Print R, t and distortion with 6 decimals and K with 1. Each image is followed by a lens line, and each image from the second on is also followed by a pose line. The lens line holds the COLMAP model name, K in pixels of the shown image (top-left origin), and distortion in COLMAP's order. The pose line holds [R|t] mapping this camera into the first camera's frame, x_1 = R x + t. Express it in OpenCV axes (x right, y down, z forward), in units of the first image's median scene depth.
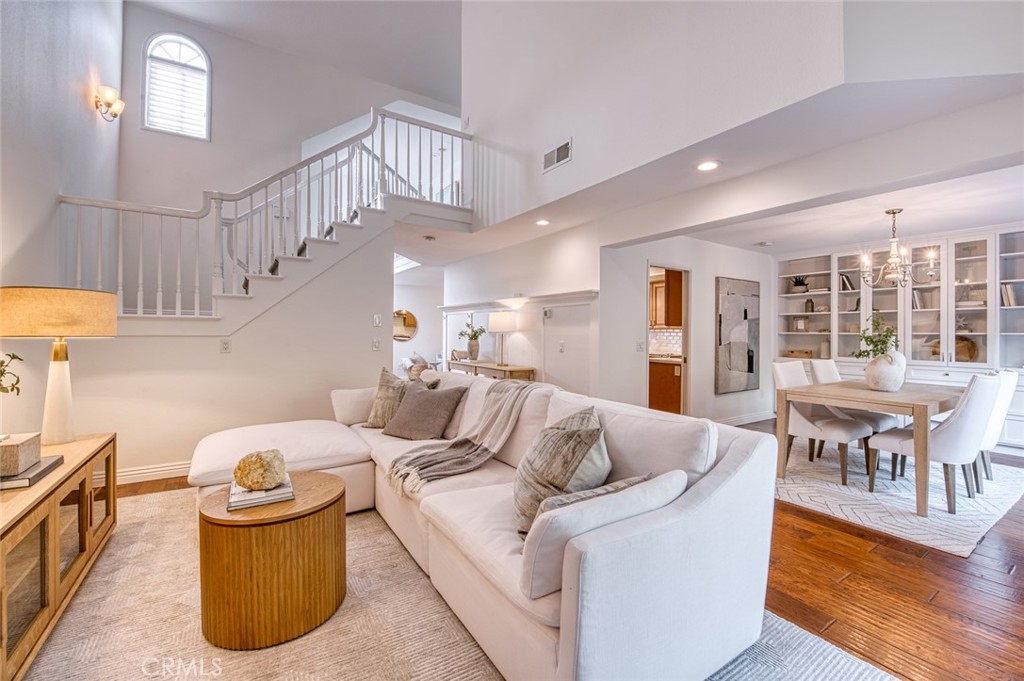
lens RADIAL K [[434.6, 0, 515.1], [0, 434.6, 336.9], [0, 0, 1]] dist [-0.013997, -0.000135]
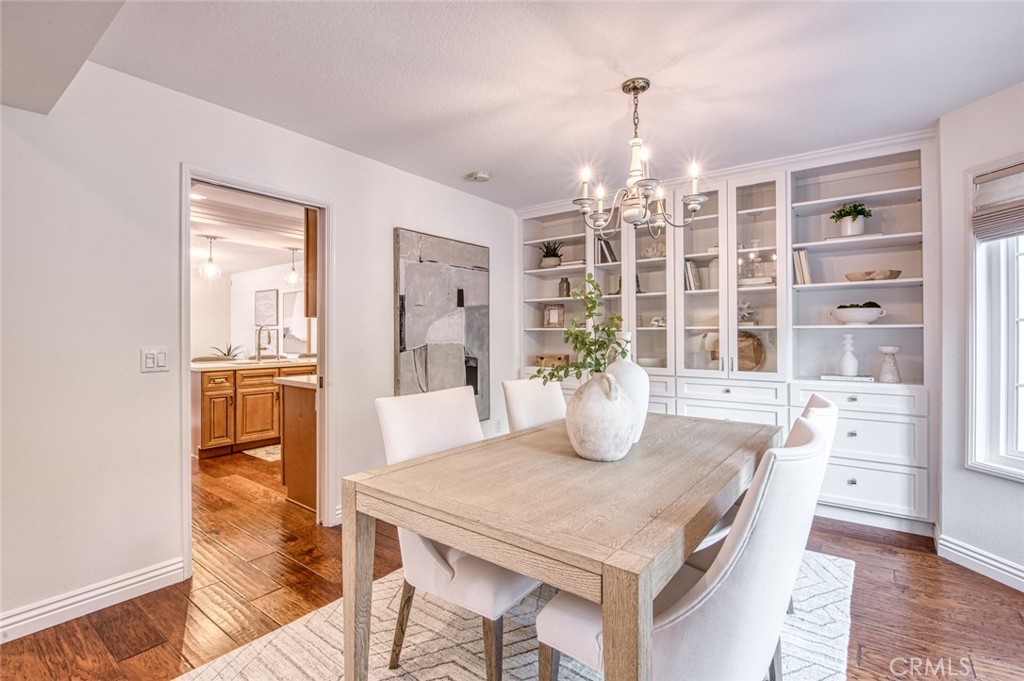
lens RADIAL K [[469.9, 0, 514.7], [0, 469.9, 336.1], [0, 0, 1]] dist [-0.004853, -0.001083]
pose [[0.941740, -0.011031, 0.336160, 0.433680], [0.011248, 0.999936, 0.001302, 0.000916], [-0.336153, 0.002555, 0.941804, 0.409021]]
